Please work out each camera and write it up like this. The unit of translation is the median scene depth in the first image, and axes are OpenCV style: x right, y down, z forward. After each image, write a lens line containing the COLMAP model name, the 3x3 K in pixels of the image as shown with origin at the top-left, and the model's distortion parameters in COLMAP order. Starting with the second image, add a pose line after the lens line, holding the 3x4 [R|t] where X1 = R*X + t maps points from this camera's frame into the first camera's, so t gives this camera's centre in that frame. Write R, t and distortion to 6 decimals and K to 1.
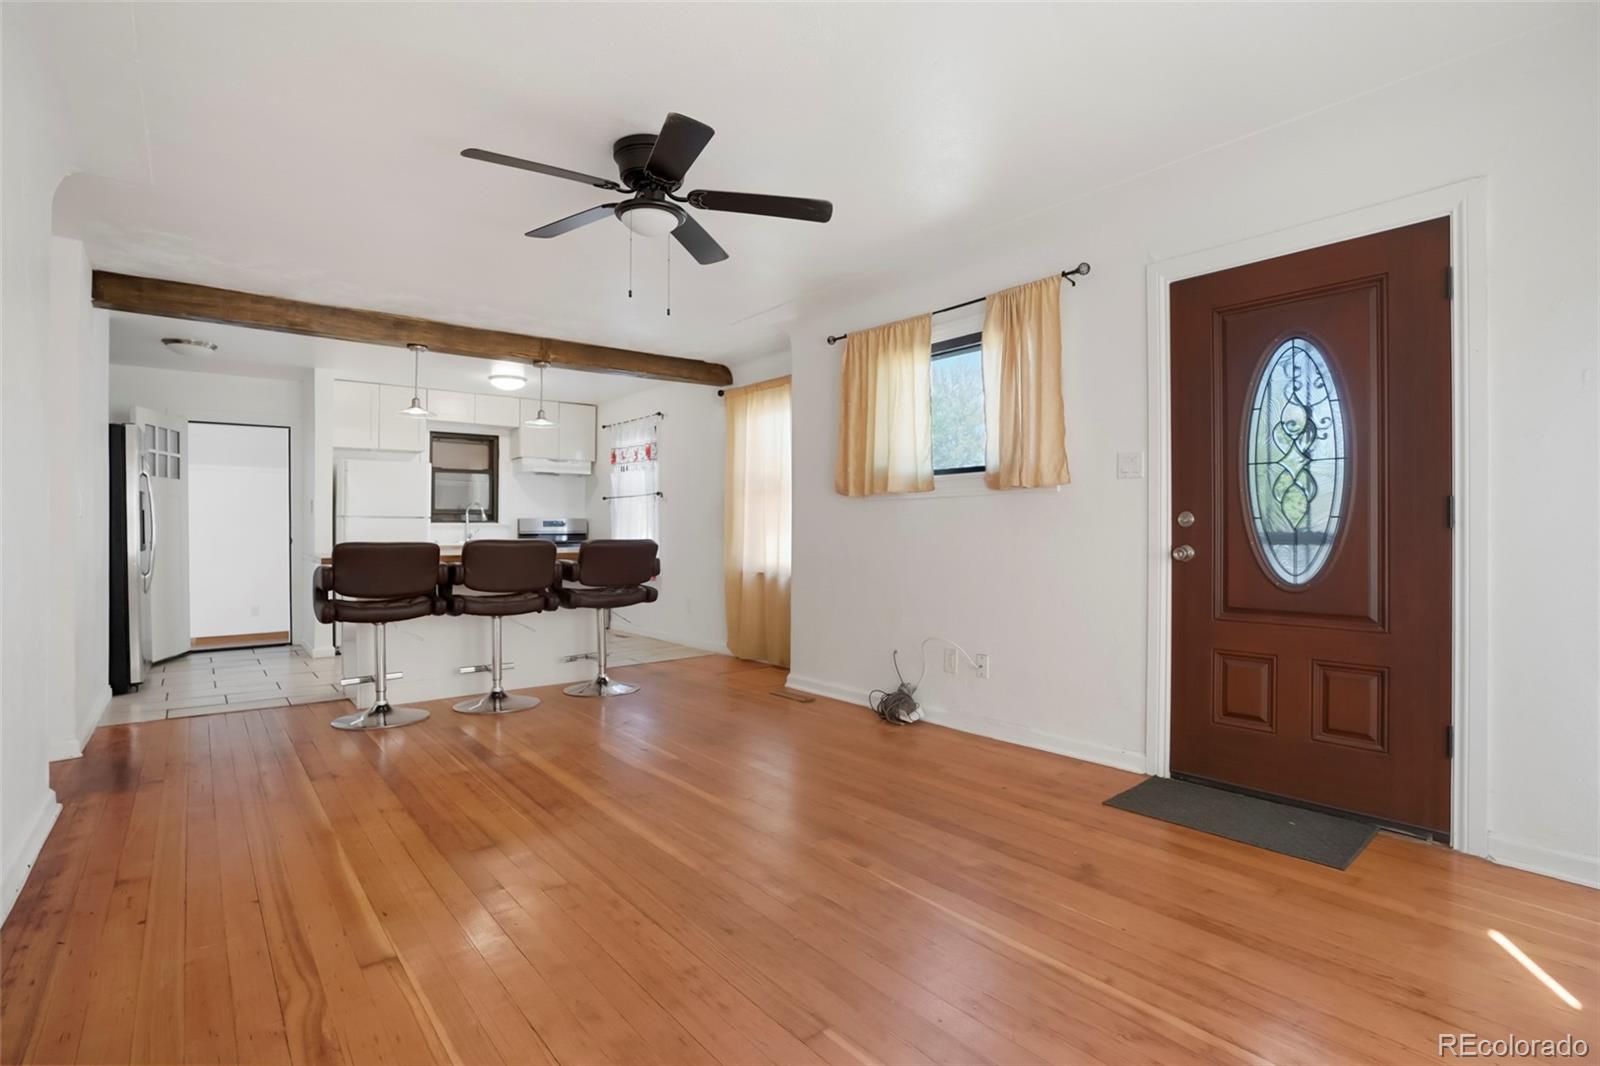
lens RADIAL K [[810.7, 0, 800.0], [0, 810.7, 533.0], [0, 0, 1]] dist [-0.059559, 0.024199]
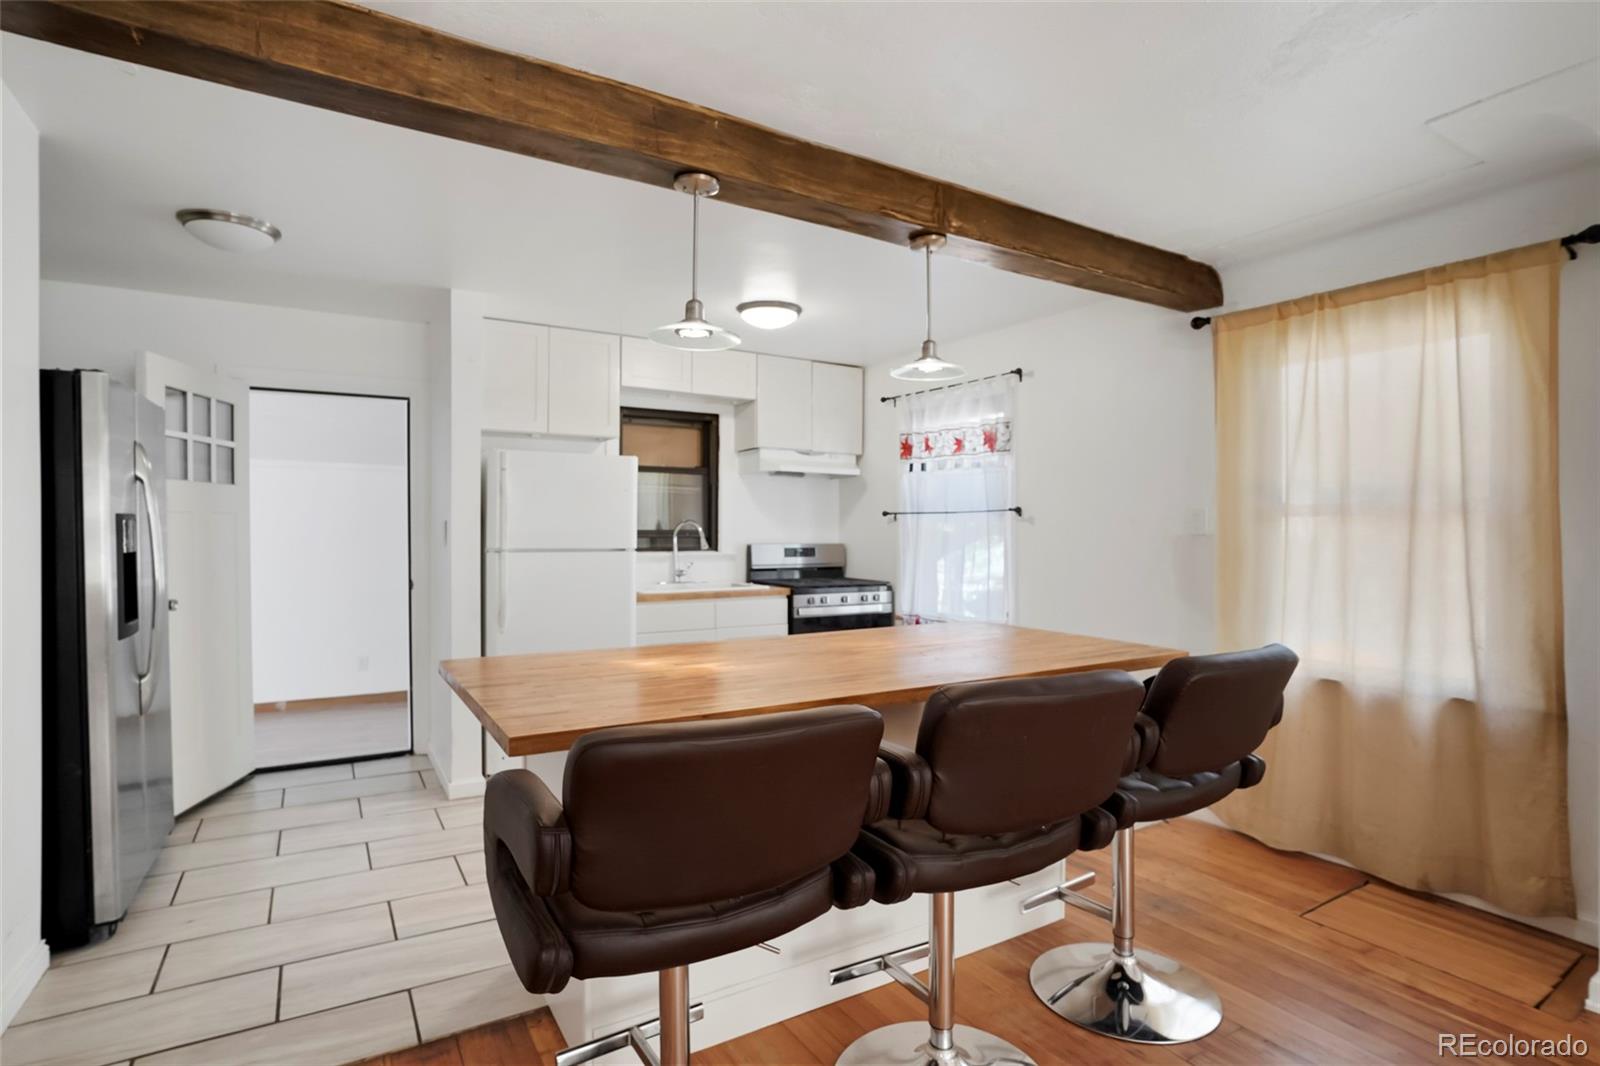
lens RADIAL K [[831.0, 0, 803.1], [0, 831.0, 544.8], [0, 0, 1]] dist [-0.065526, 0.027393]
pose [[0.992952, 0.009302, -0.118150, -0.296445], [-0.007594, 0.999860, 0.014904, -0.035899], [0.118273, -0.013902, 0.992884, 0.454688]]
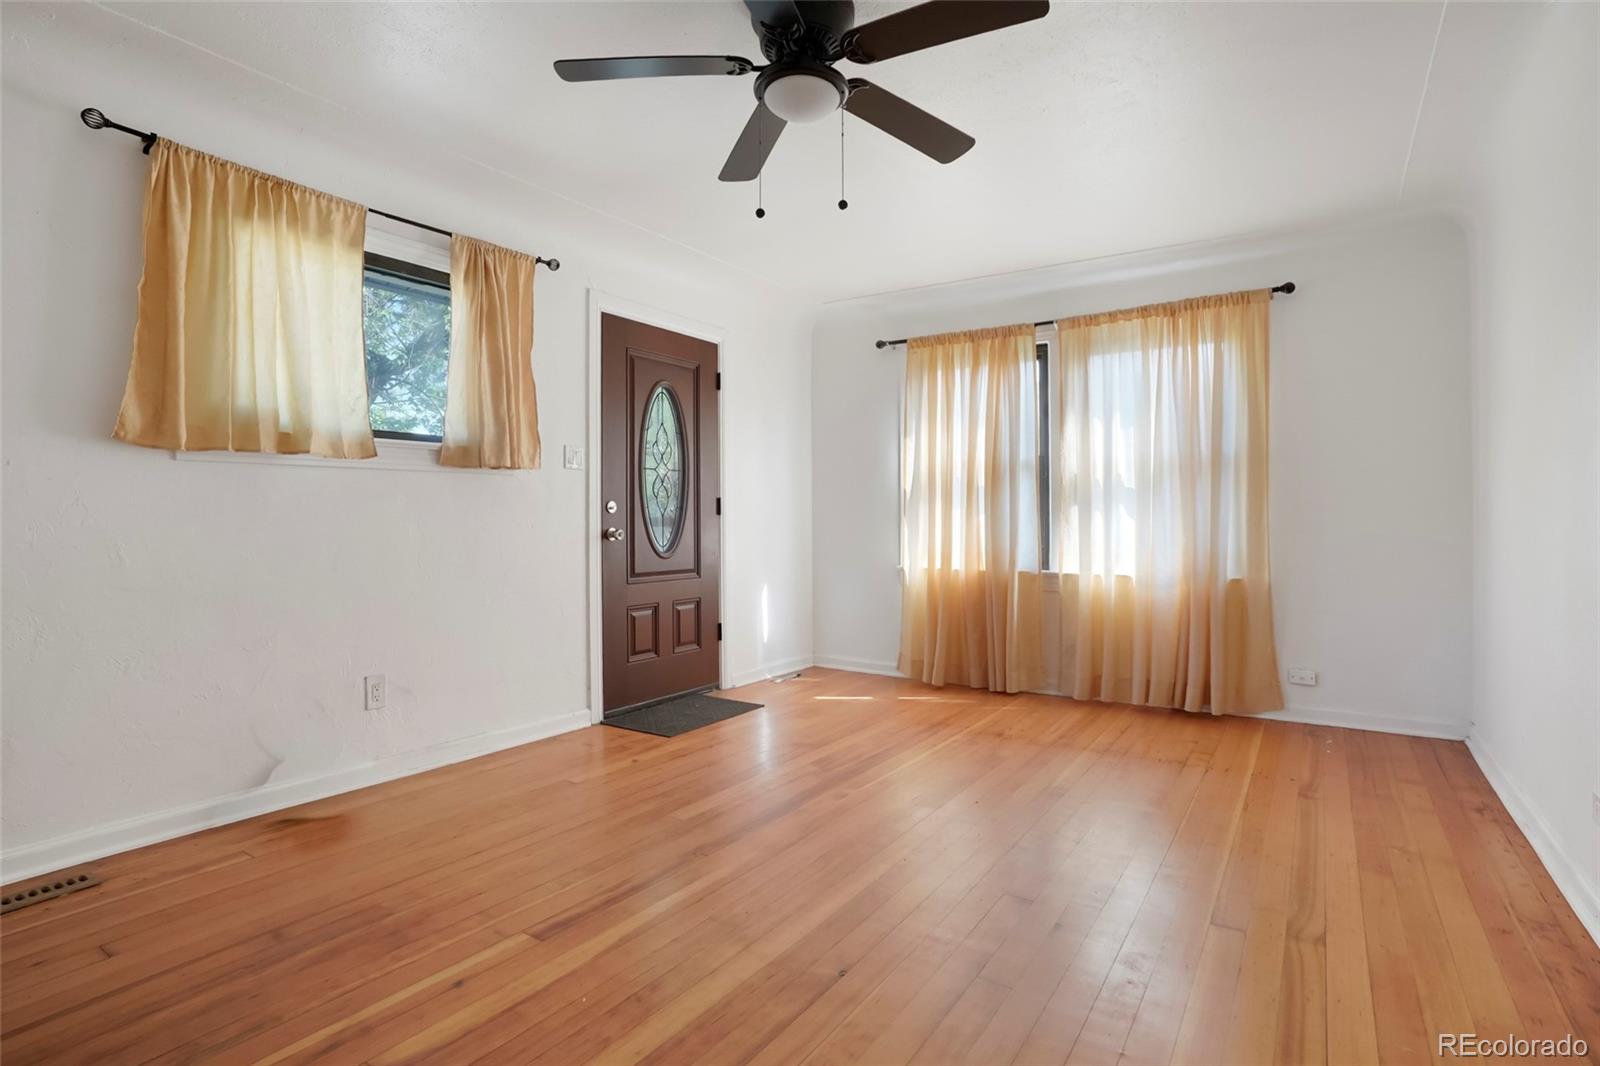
lens RADIAL K [[810.7, 0, 800.0], [0, 810.7, 533.0], [0, 0, 1]] dist [-0.059559, 0.024199]
pose [[-0.310402, -0.014022, 0.950502, -0.411780], [0.003384, 0.999869, 0.015855, 0.001983], [-0.950599, 0.008138, -0.310313, 0.569881]]
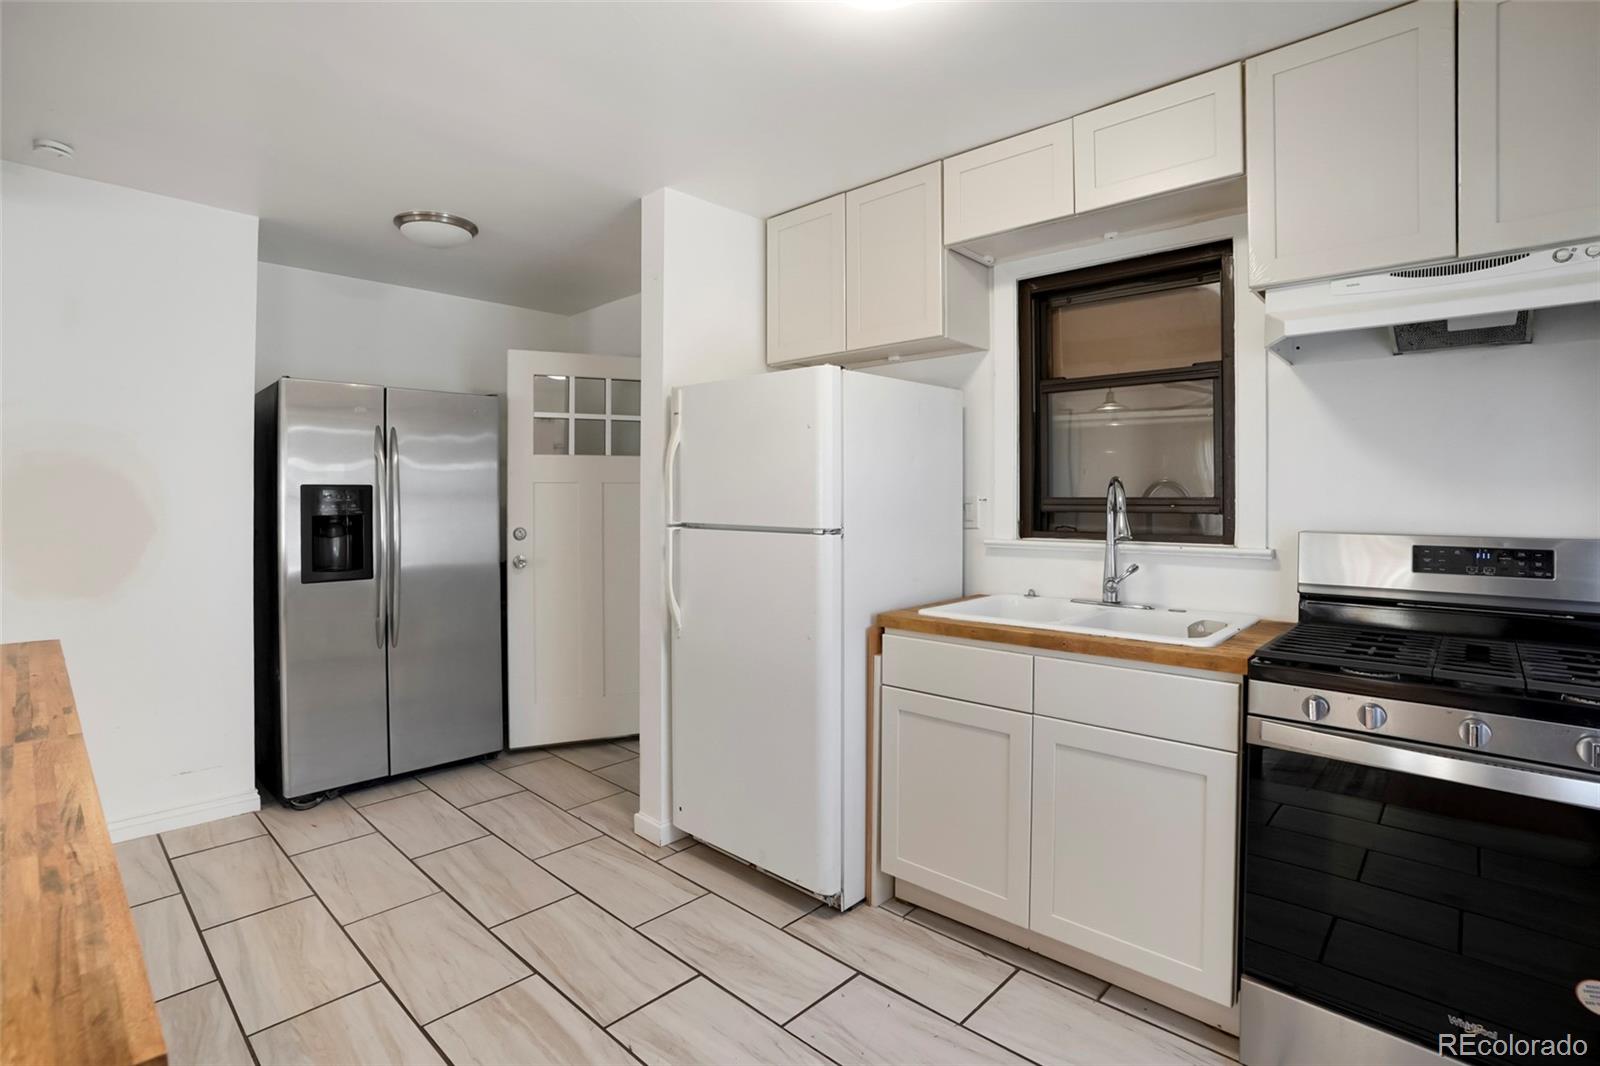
lens RADIAL K [[762.0, 0, 796.1], [0, 762.0, 494.3], [0, 0, 1]] dist [-0.034163, 0.000143]
pose [[0.122252, 0.001225, -0.992498, -0.169099], [-0.003880, 0.999992, 0.000756, -0.038319], [0.992491, 0.003758, 0.122256, 1.046017]]
